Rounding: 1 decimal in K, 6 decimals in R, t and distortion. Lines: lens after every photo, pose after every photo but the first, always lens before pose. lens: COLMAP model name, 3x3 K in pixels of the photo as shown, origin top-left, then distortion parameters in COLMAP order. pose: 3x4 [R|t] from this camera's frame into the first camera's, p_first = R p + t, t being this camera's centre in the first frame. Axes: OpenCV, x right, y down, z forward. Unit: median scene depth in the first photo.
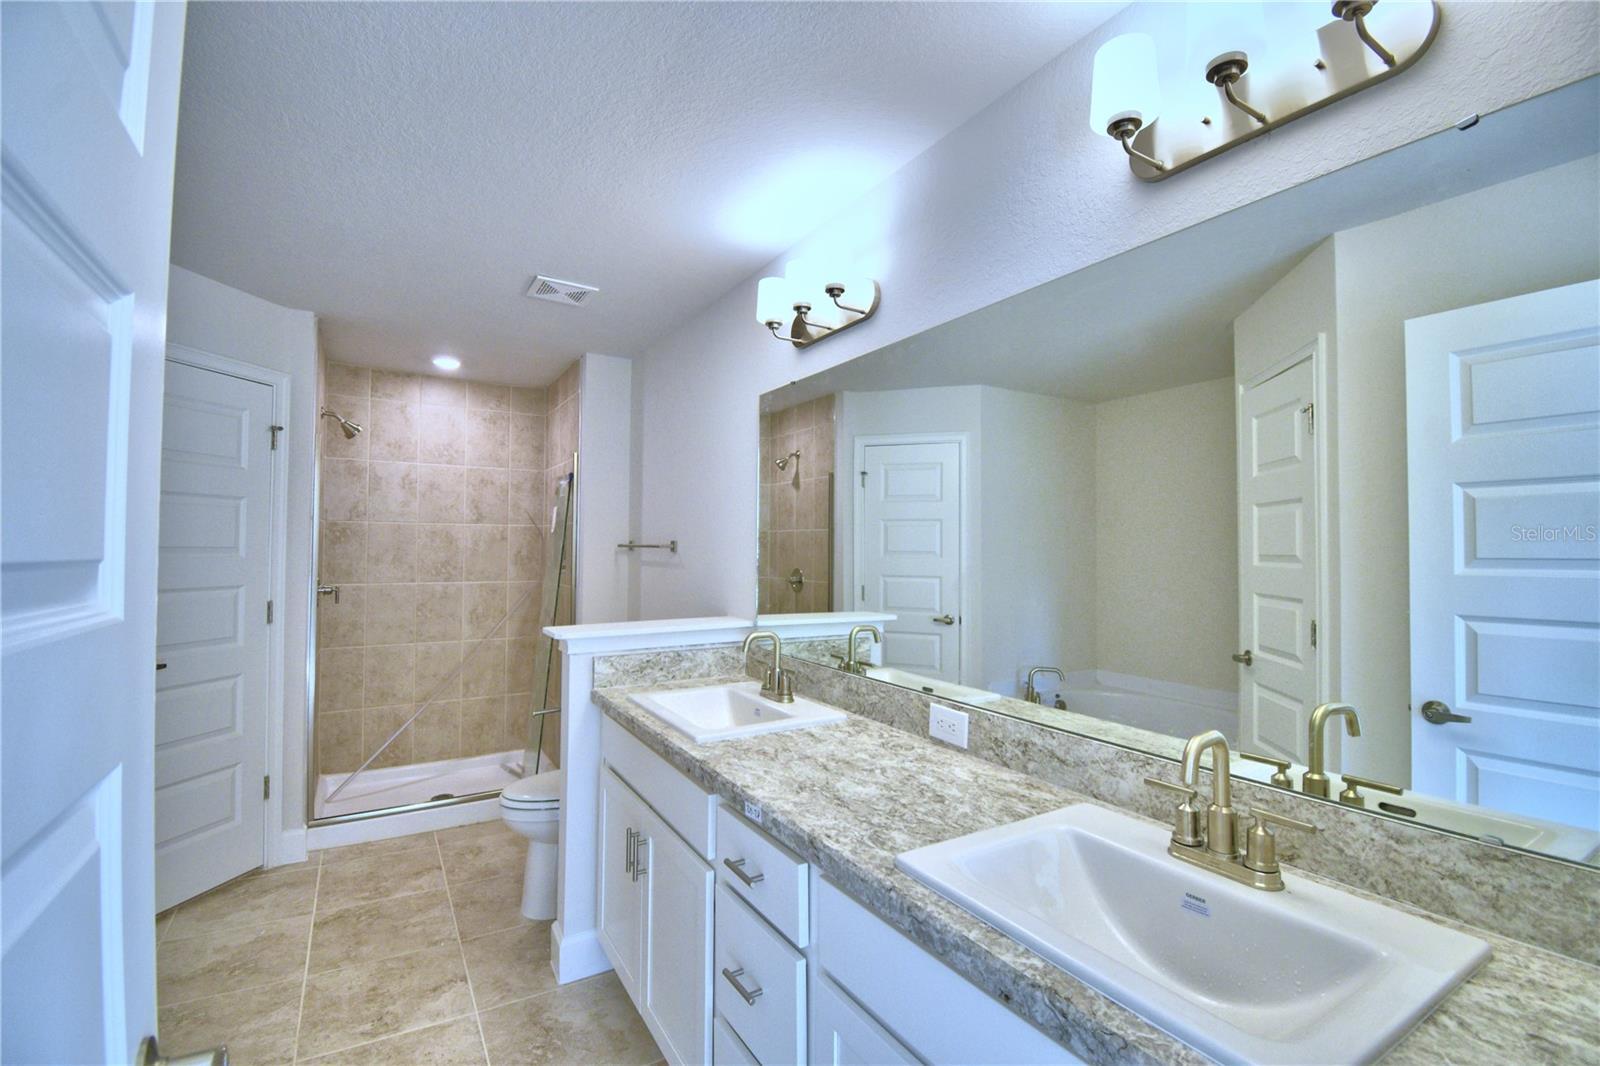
lens RADIAL K [[708.8, 0, 808.2], [0, 708.8, 541.4], [0, 0, 1]] dist [0.010292, -0.018377]
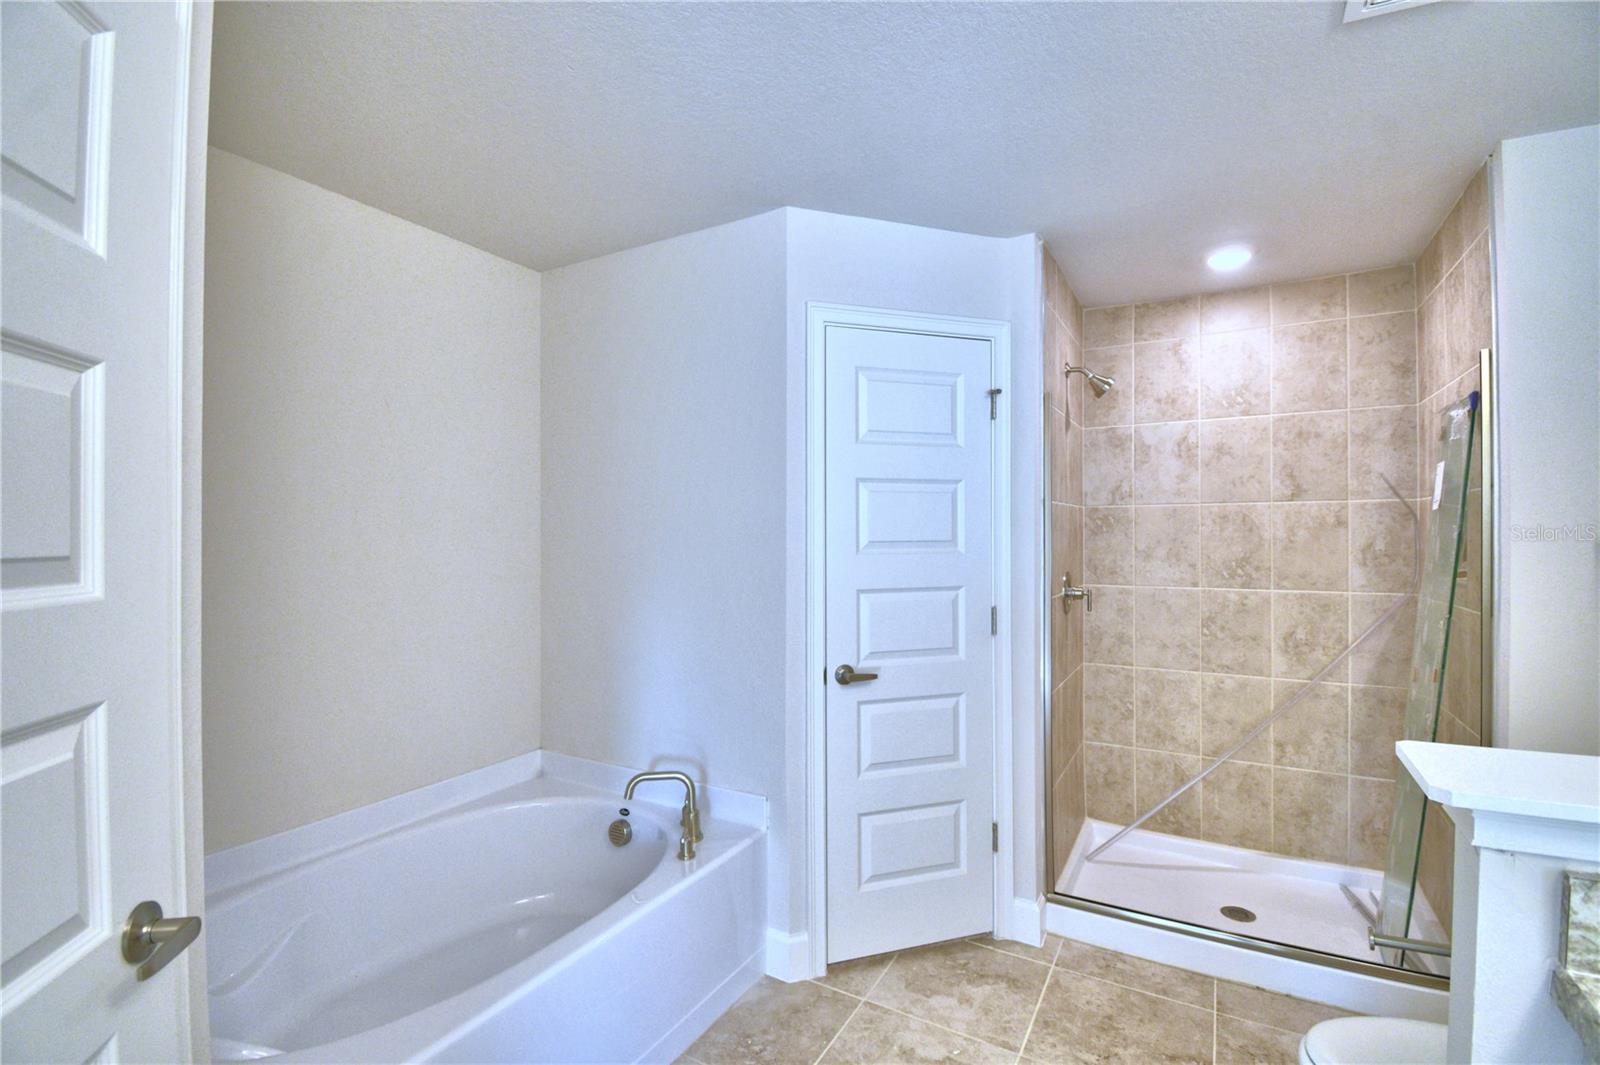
lens RADIAL K [[708.8, 0, 799.2], [0, 708.8, 530.2], [0, 0, 1]] dist [0.010292, -0.018377]
pose [[0.462437, -0.015588, -0.886515, -0.105281], [0.016267, 0.999826, -0.009095, 0.000293], [0.886503, -0.010215, 0.462611, 0.314087]]
